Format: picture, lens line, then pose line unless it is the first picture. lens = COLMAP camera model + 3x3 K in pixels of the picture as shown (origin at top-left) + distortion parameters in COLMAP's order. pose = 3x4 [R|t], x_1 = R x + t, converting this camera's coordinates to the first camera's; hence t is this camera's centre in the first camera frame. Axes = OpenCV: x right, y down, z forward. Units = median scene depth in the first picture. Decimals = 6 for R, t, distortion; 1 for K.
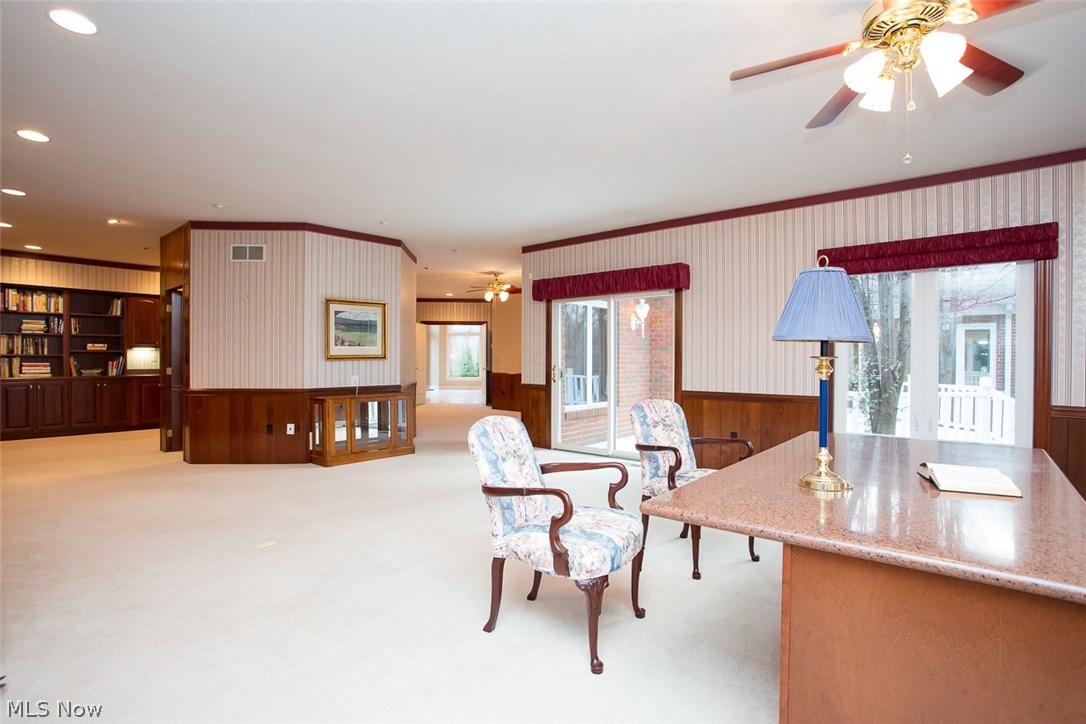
lens RADIAL K [[525.4, 0, 541.1], [0, 525.4, 360.0], [0, 0, 1]] dist [-0.069927, 0.026262]
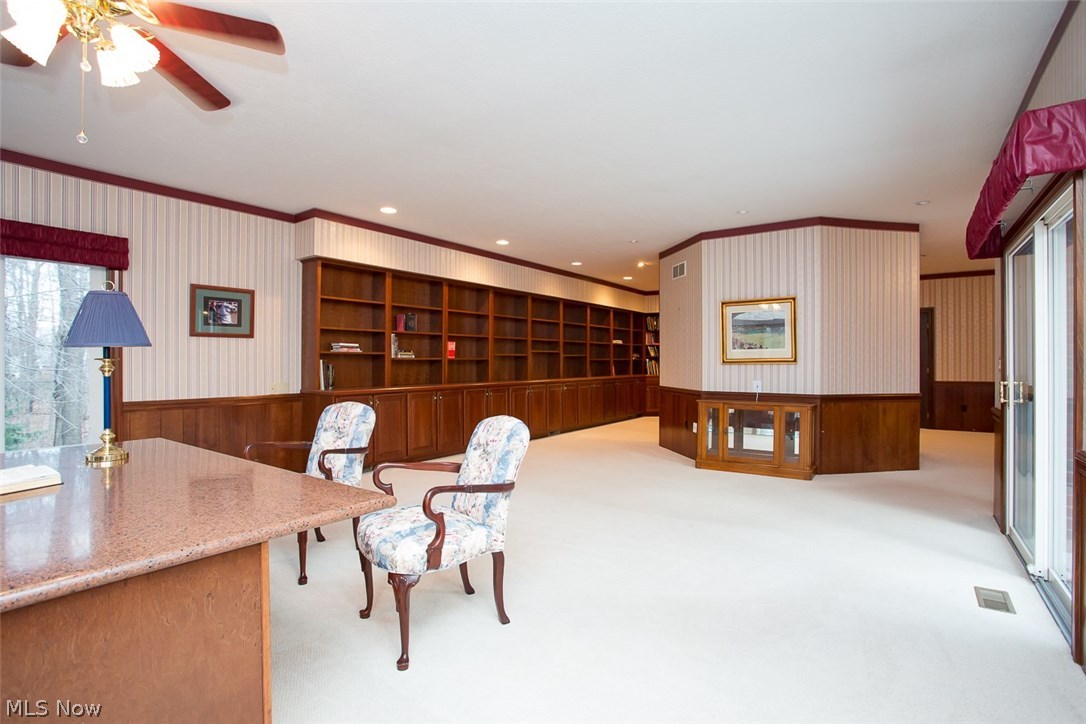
lens RADIAL K [[525.4, 0, 541.1], [0, 525.4, 360.0], [0, 0, 1]] dist [-0.069927, 0.026262]
pose [[0.093504, -0.002911, -0.995615, 0.542646], [-0.005647, 0.999978, -0.003454, -0.001471], [0.995603, 0.005945, 0.093485, 0.556484]]
